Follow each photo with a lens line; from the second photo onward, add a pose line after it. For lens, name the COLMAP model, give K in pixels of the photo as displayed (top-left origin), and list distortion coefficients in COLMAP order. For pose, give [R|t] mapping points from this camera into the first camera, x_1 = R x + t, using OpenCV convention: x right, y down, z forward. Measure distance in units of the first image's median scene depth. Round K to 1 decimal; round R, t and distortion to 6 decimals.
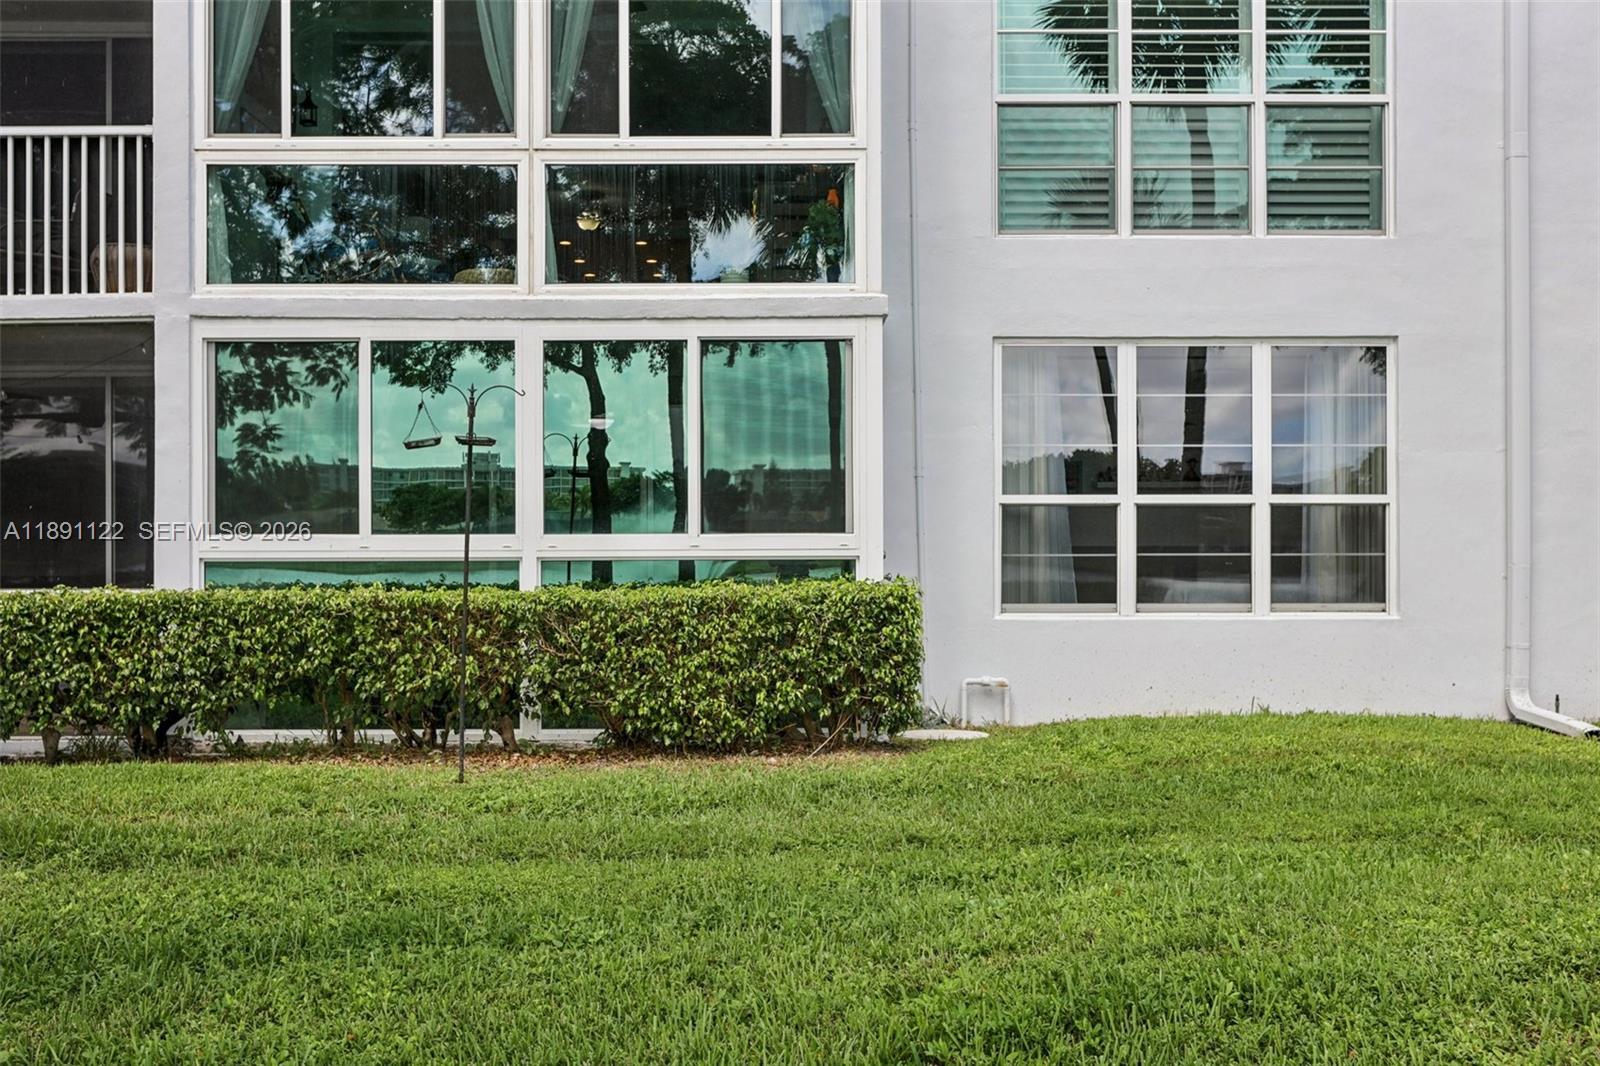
lens RADIAL K [[1532.4, 0, 800.0], [0, 1532.4, 533.3], [0, 0, 1]] dist [0.007096, 0.000000]
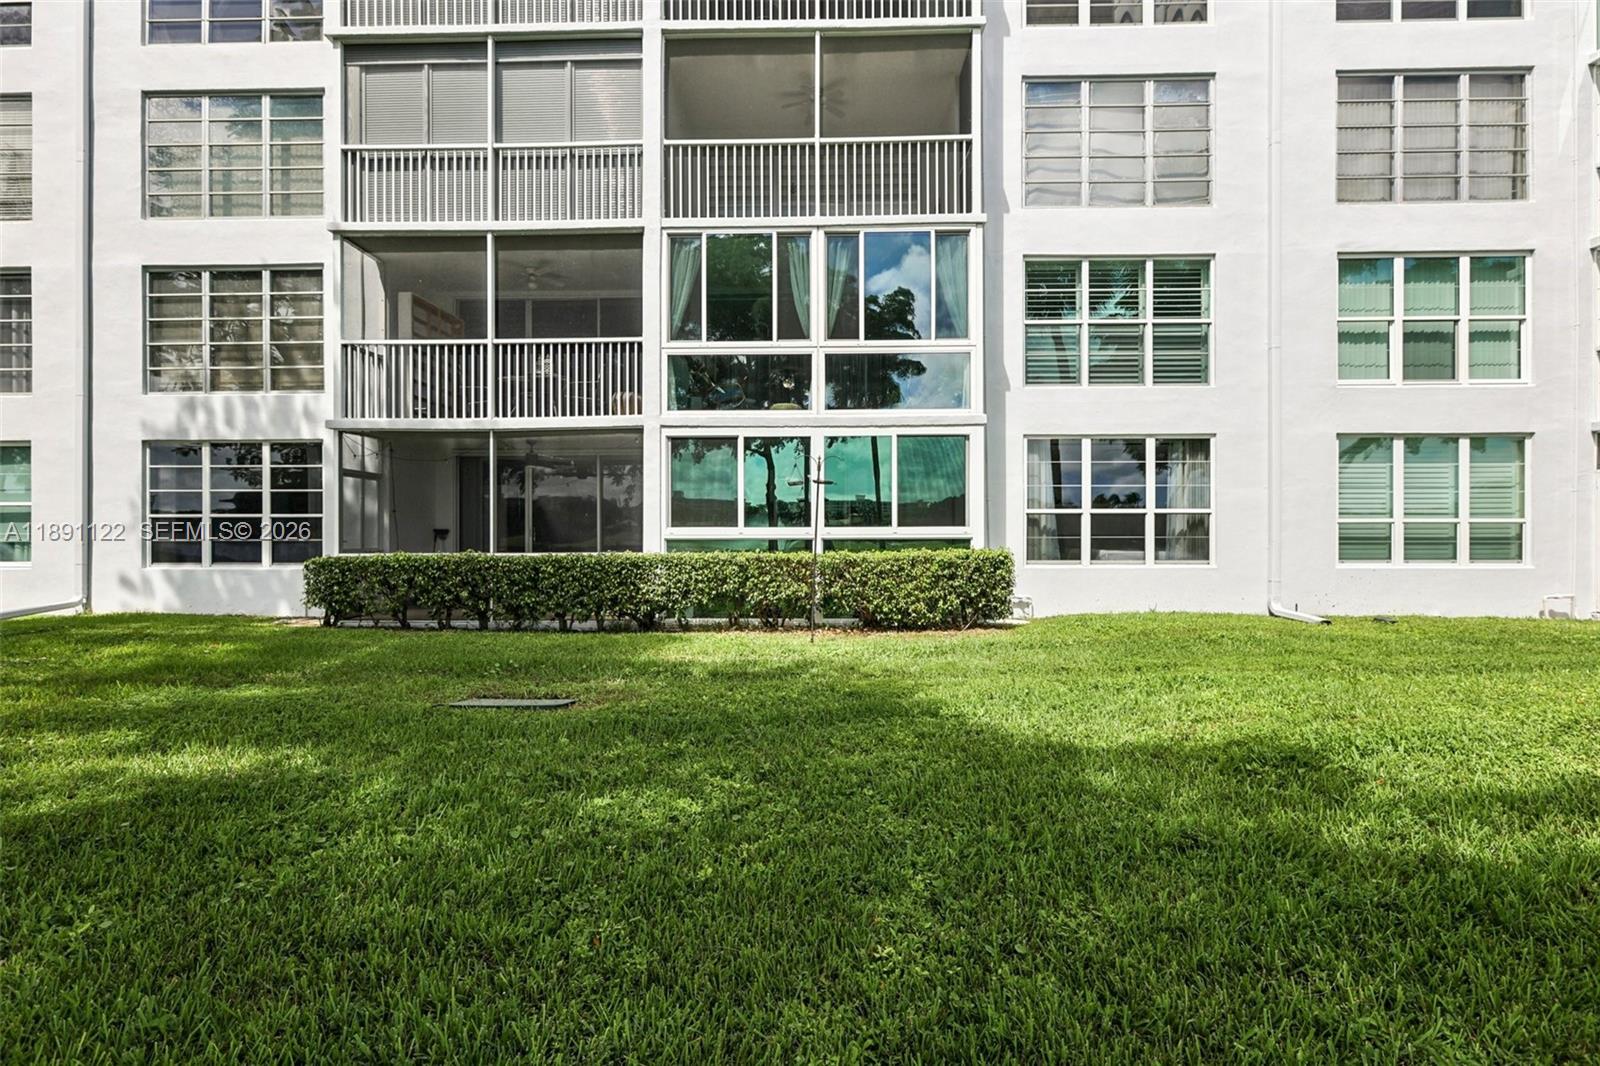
lens RADIAL K [[716.6, 0, 800.0], [0, 716.6, 533.5], [0, 0, 1]] dist [0.002251, 0.001380]
pose [[0.999677, 0.000810, -0.025414, -0.174352], [-0.000608, 0.999968, 0.007932, 0.001681], [0.025419, -0.007914, 0.999646, -0.002028]]
